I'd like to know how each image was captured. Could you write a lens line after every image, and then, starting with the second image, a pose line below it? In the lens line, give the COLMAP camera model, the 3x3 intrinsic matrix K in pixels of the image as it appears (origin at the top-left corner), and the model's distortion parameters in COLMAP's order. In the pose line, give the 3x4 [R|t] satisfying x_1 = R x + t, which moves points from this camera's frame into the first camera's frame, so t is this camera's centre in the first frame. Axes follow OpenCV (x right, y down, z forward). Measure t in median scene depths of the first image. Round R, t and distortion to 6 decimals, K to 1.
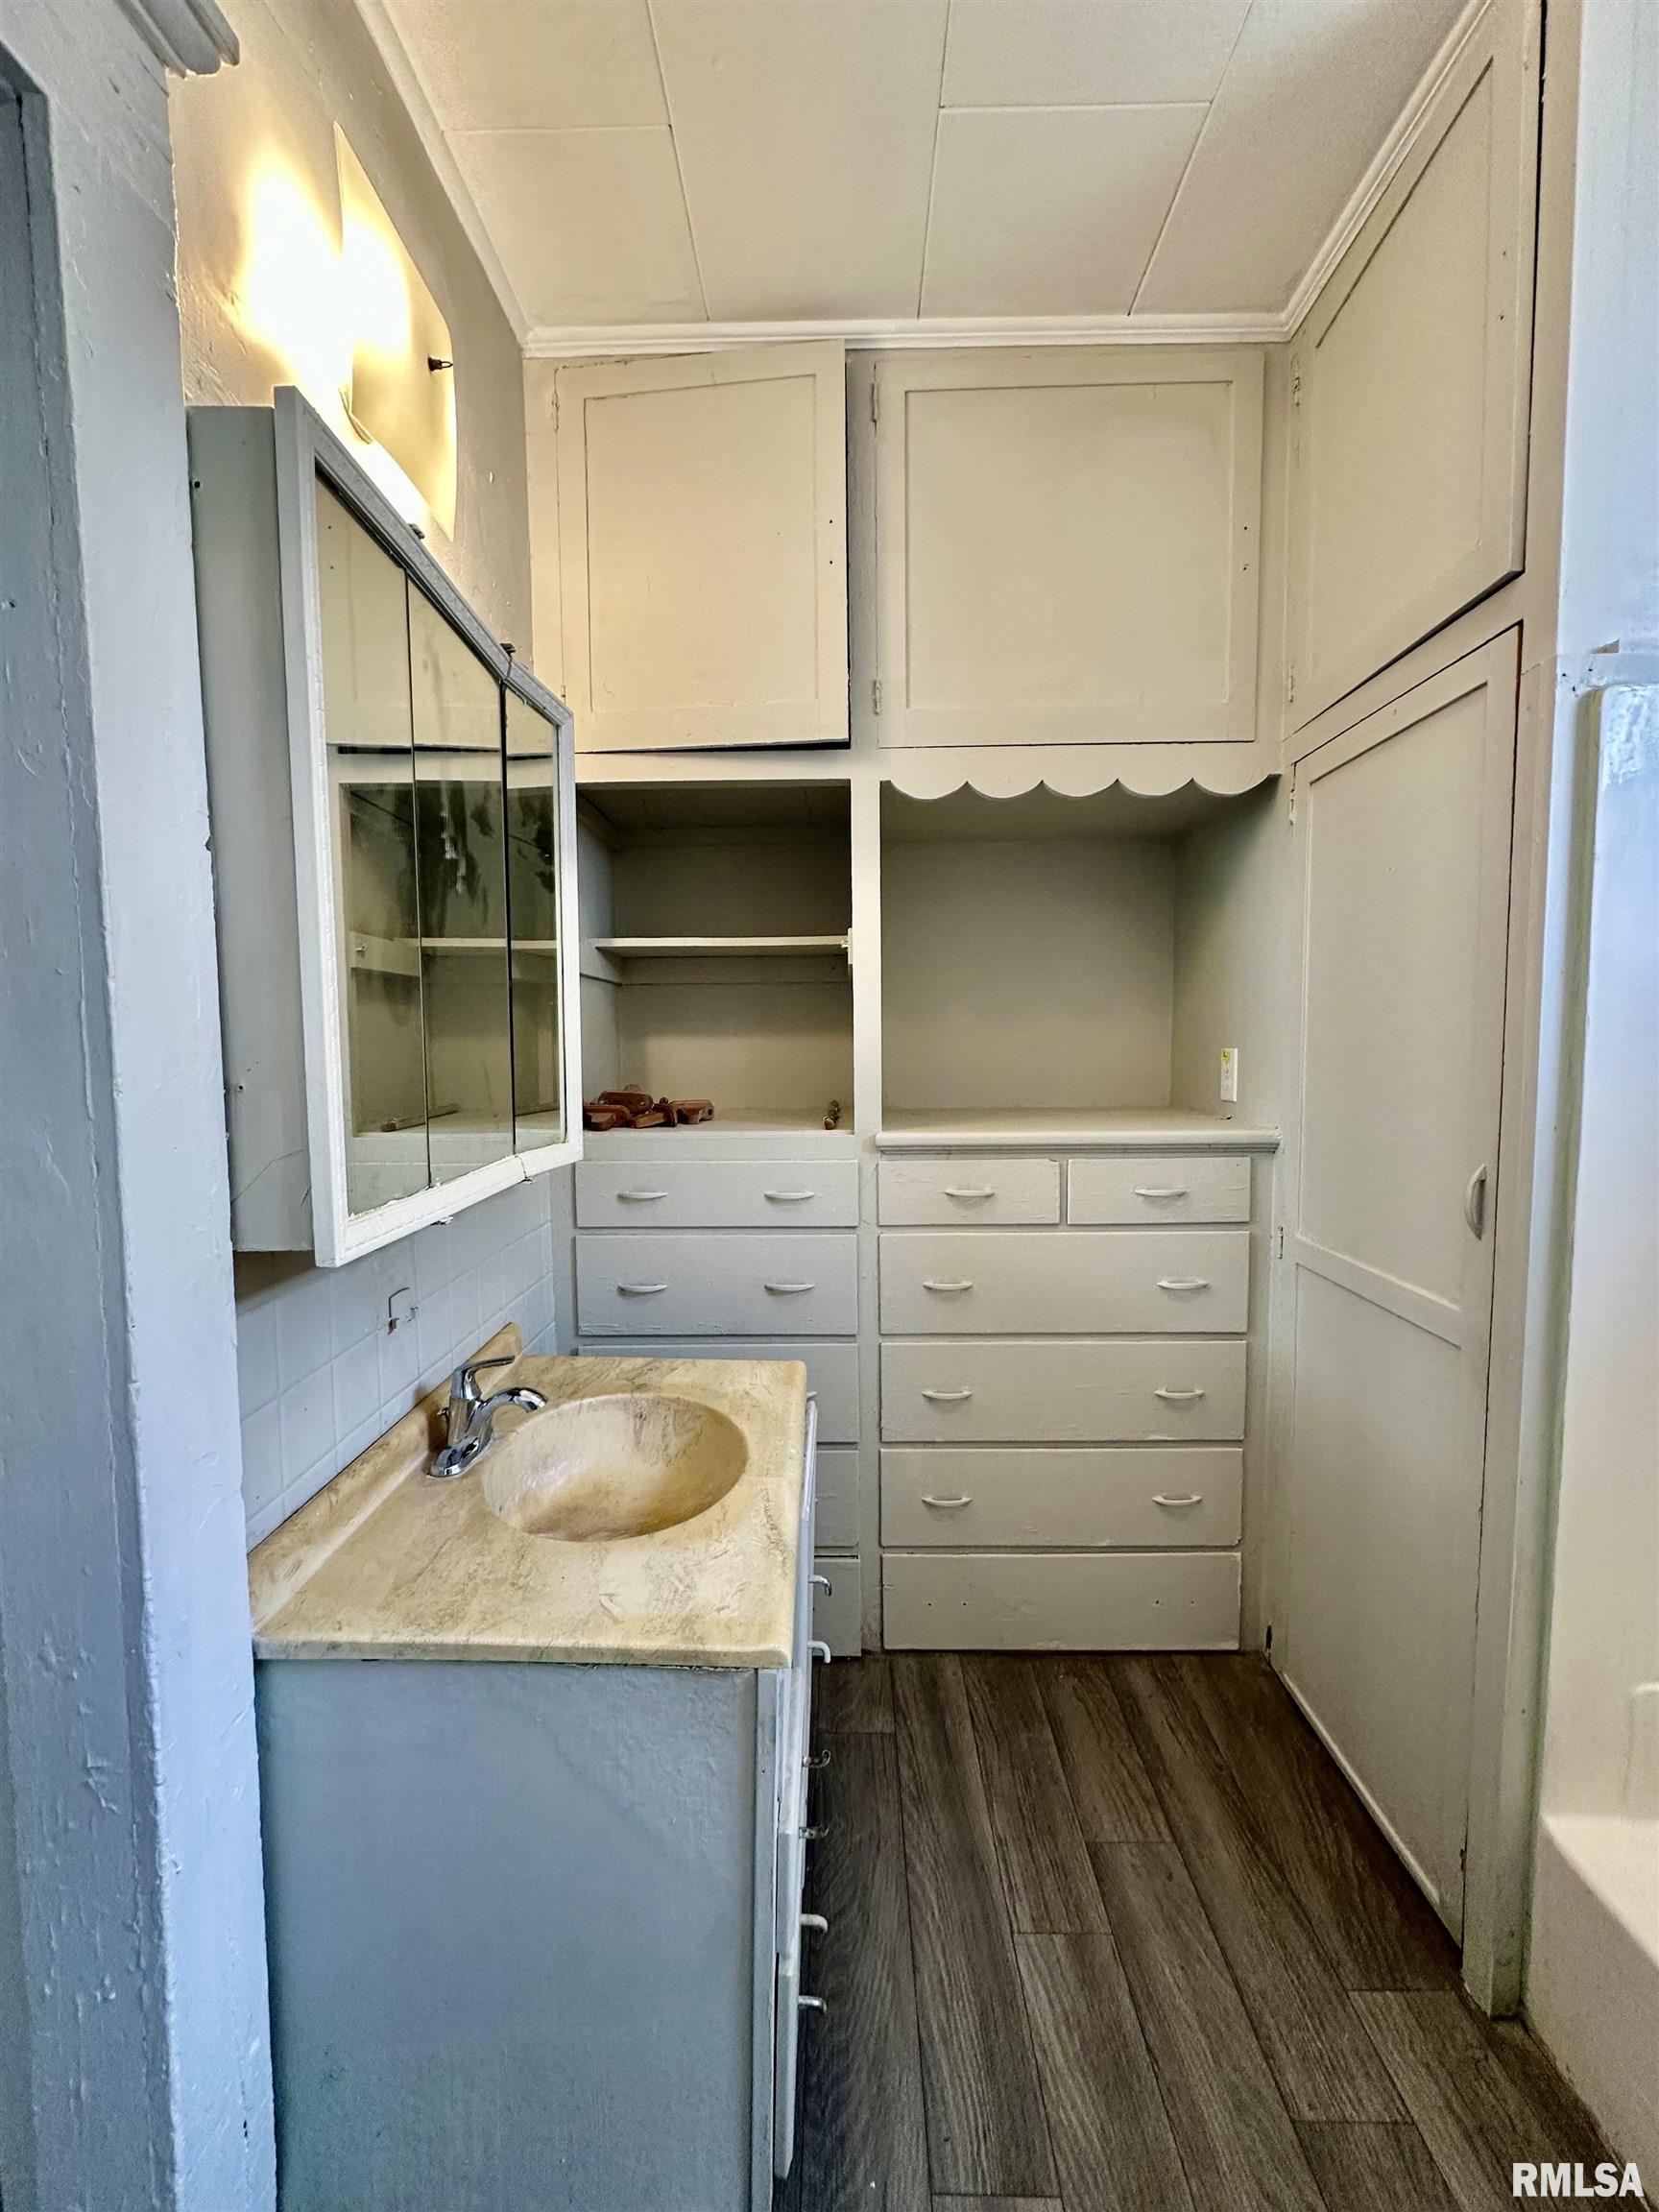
lens RADIAL K [[882.9, 0, 823.3], [0, 882.9, 1101.4], [0, 0, 1]] dist [-0.001342, 0.000483]
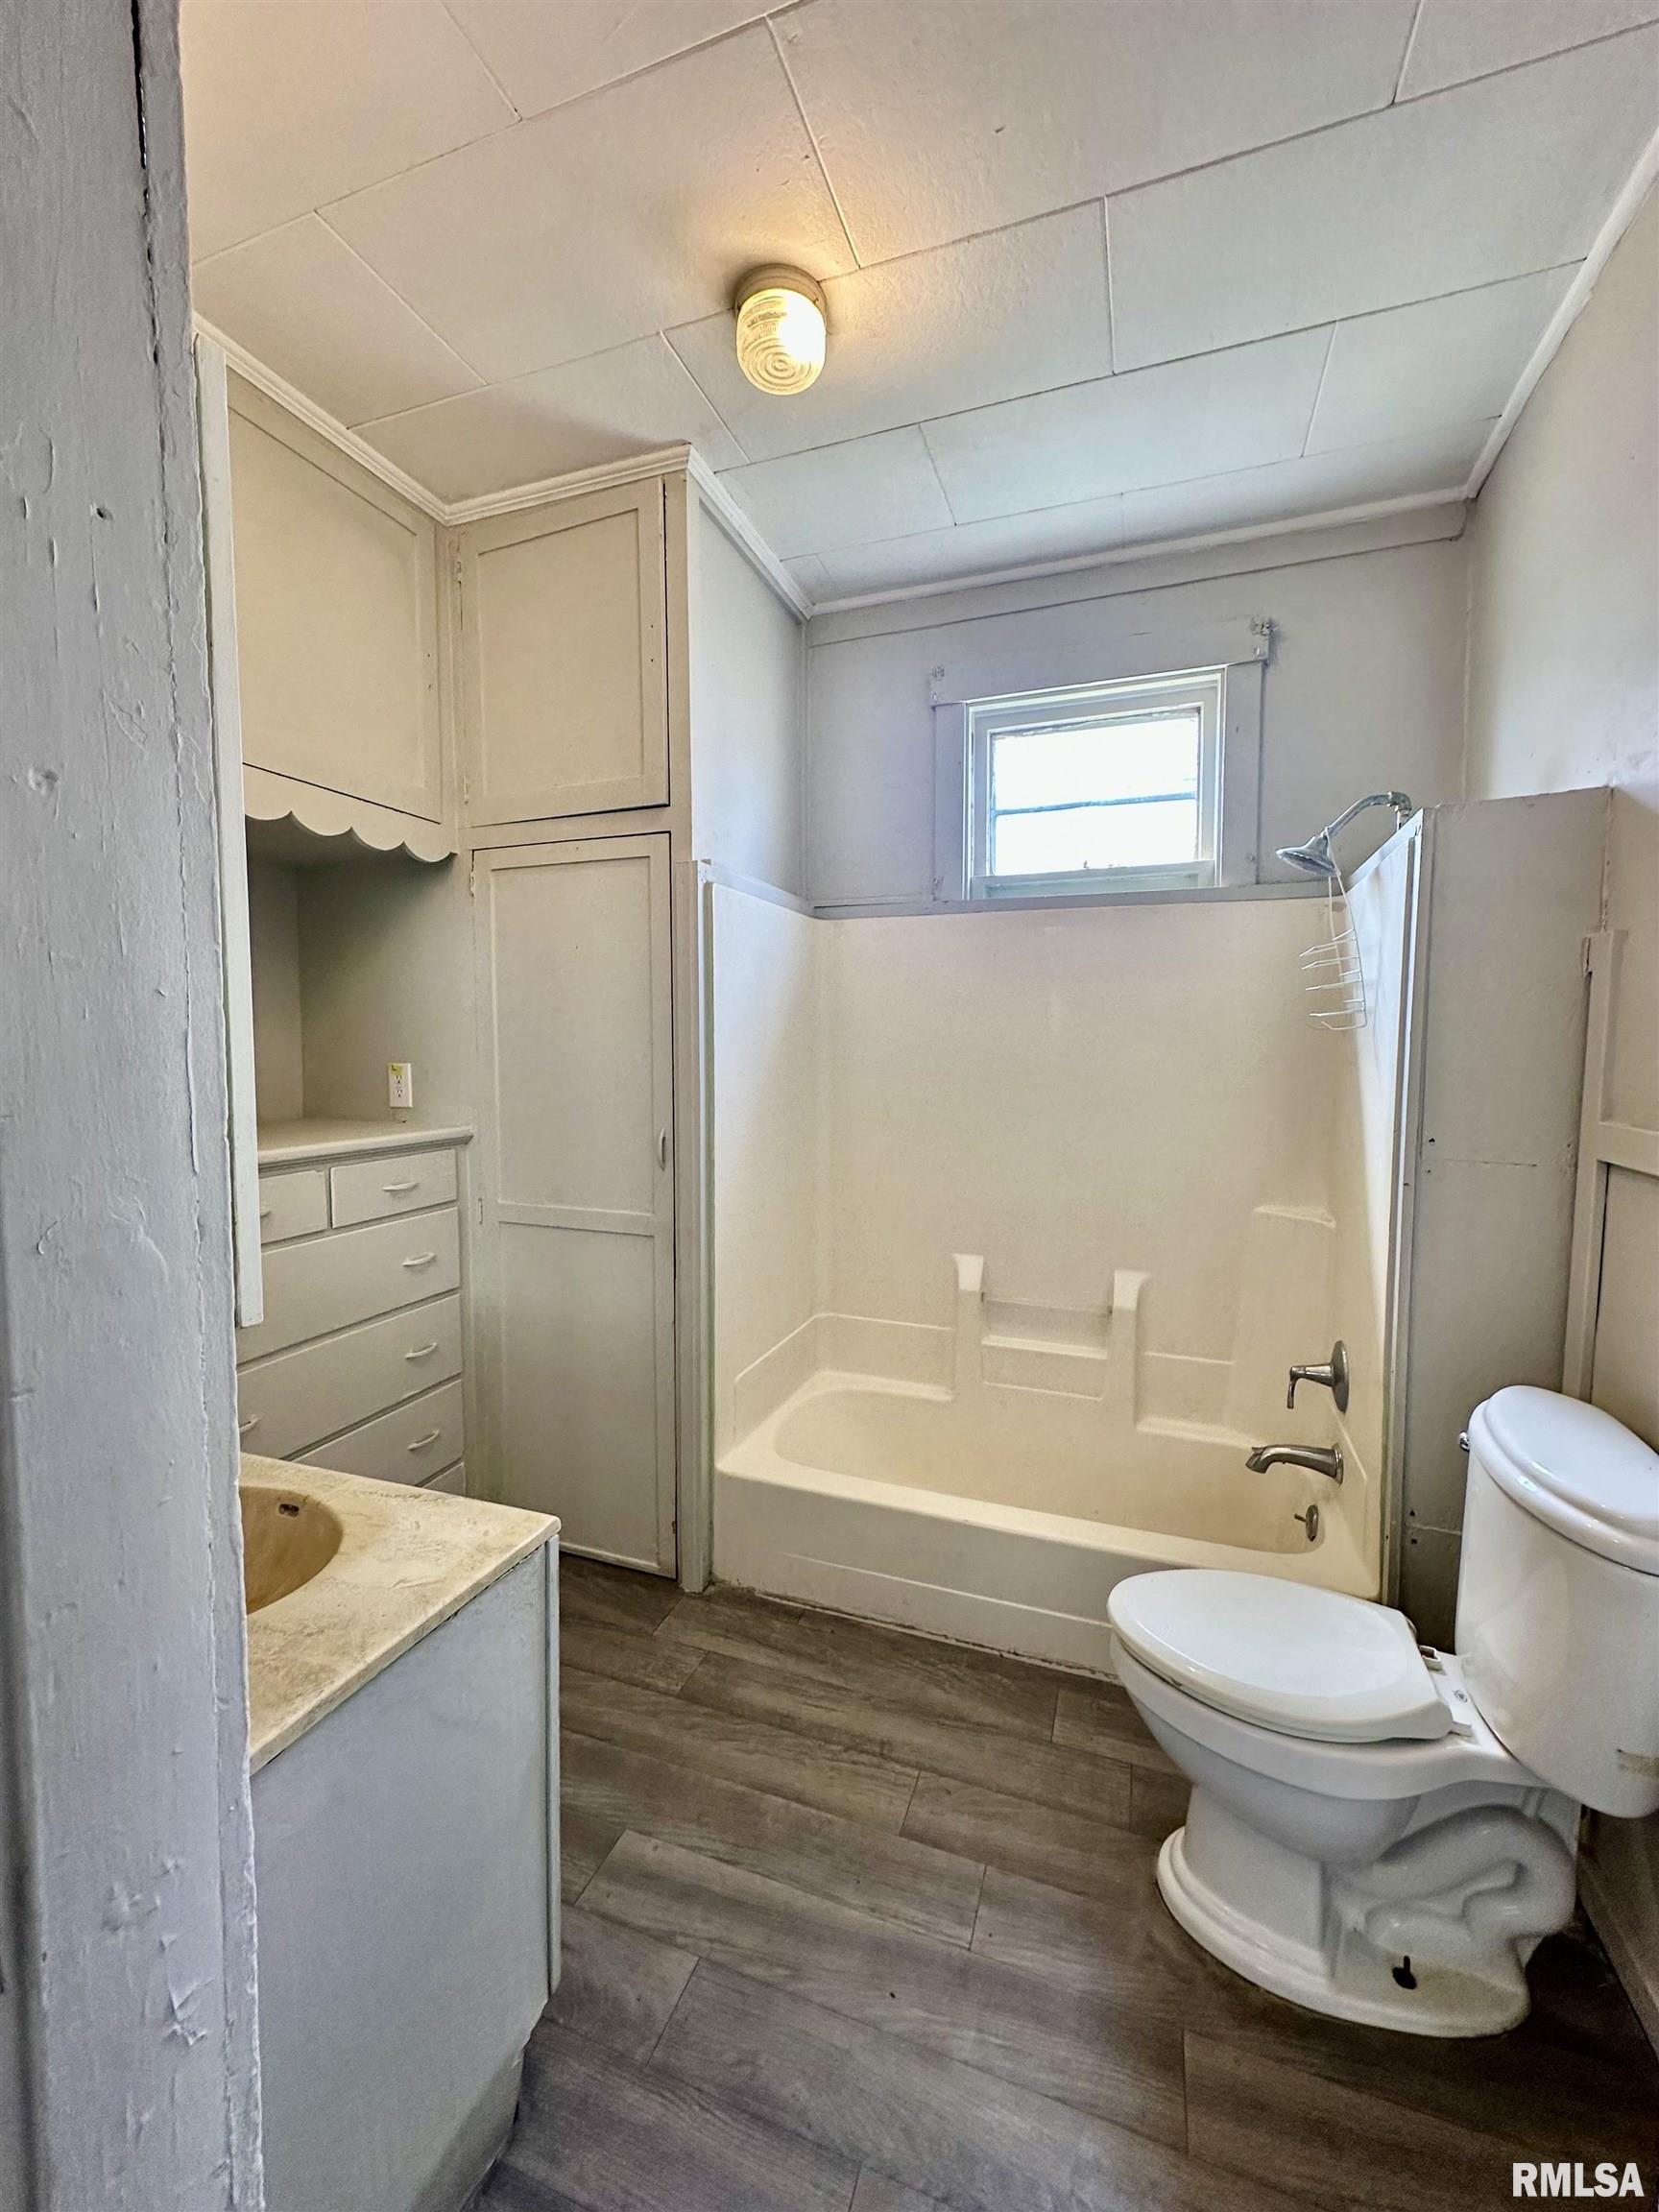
lens RADIAL K [[882.9, 0, 830.1], [0, 882.9, 1105.6], [0, 0, 1]] dist [-0.001342, 0.000483]
pose [[0.326310, -0.058137, 0.943473, -0.673440], [0.064495, 0.997150, 0.039139, -0.017852], [-0.943060, 0.048077, 0.329130, 0.079983]]
